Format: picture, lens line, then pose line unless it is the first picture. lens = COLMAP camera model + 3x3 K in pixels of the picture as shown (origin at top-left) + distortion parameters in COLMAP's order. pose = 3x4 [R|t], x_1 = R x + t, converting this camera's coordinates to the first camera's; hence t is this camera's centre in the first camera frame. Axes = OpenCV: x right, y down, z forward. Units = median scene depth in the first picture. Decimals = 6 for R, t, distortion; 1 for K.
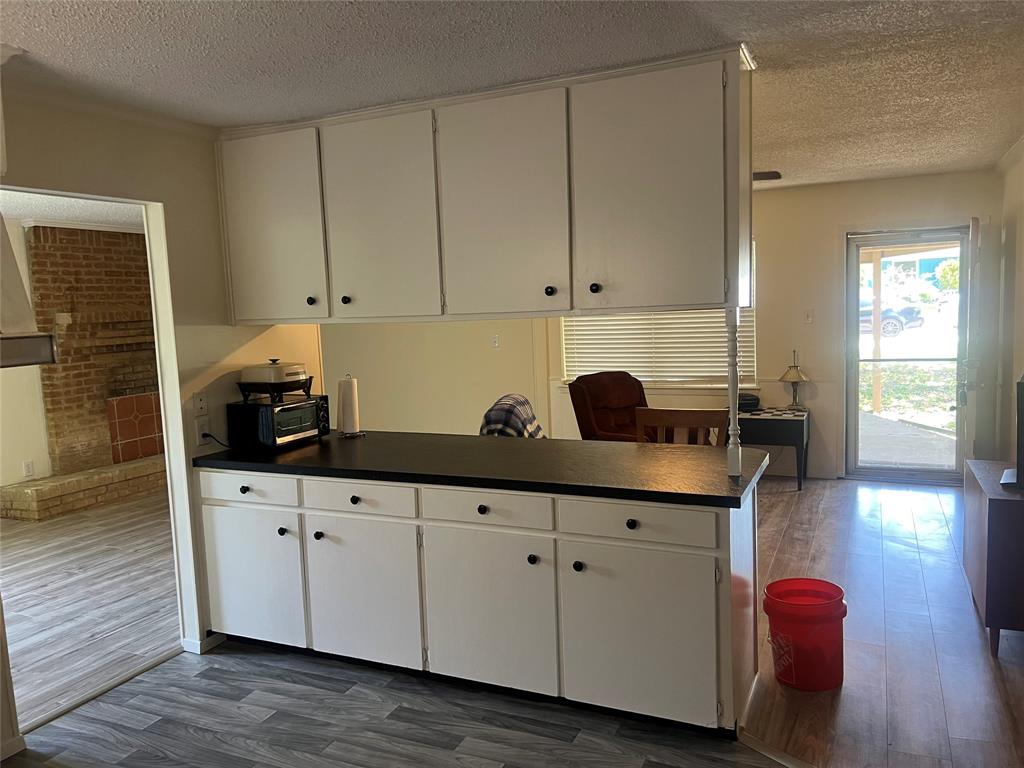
lens RADIAL K [[770.2, 0, 514.0], [0, 770.2, 383.8], [0, 0, 1]] dist [0.050529, -0.059675]
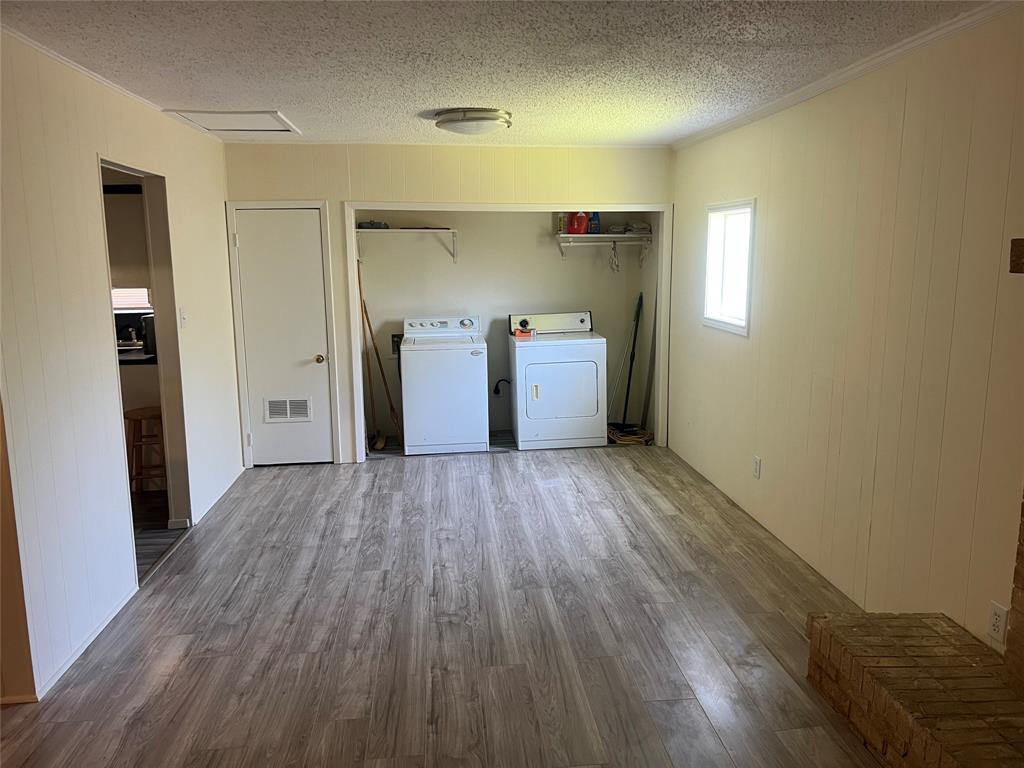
lens RADIAL K [[770.2, 0, 510.7], [0, 770.2, 388.4], [0, 0, 1]] dist [0.050529, -0.059675]
pose [[-0.865420, 0.136419, -0.482117, -0.215926], [-0.001425, 0.961547, 0.274637, -0.113586], [0.501044, 0.238364, -0.831948, 1.130756]]
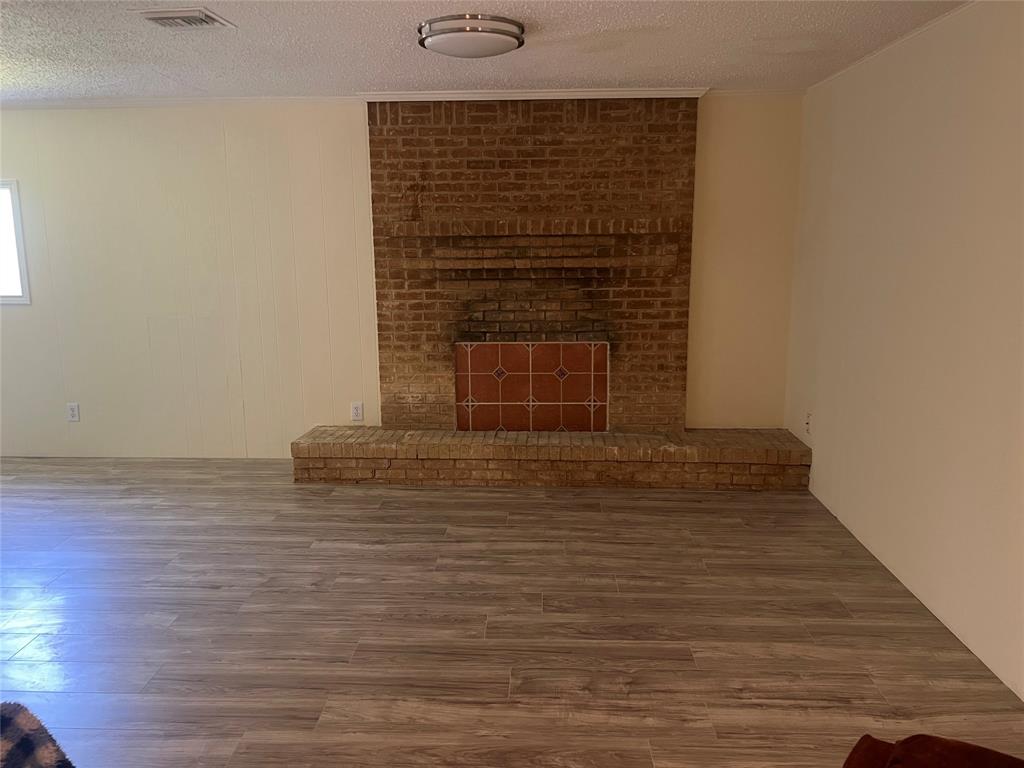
lens RADIAL K [[770.2, 0, 516.0], [0, 770.2, 390.3], [0, 0, 1]] dist [0.050529, -0.059675]
pose [[0.384624, 0.230354, -0.893869, 0.163399], [-0.103251, 0.973021, 0.206324, -0.095985], [0.917281, 0.012936, 0.398031, 0.793627]]
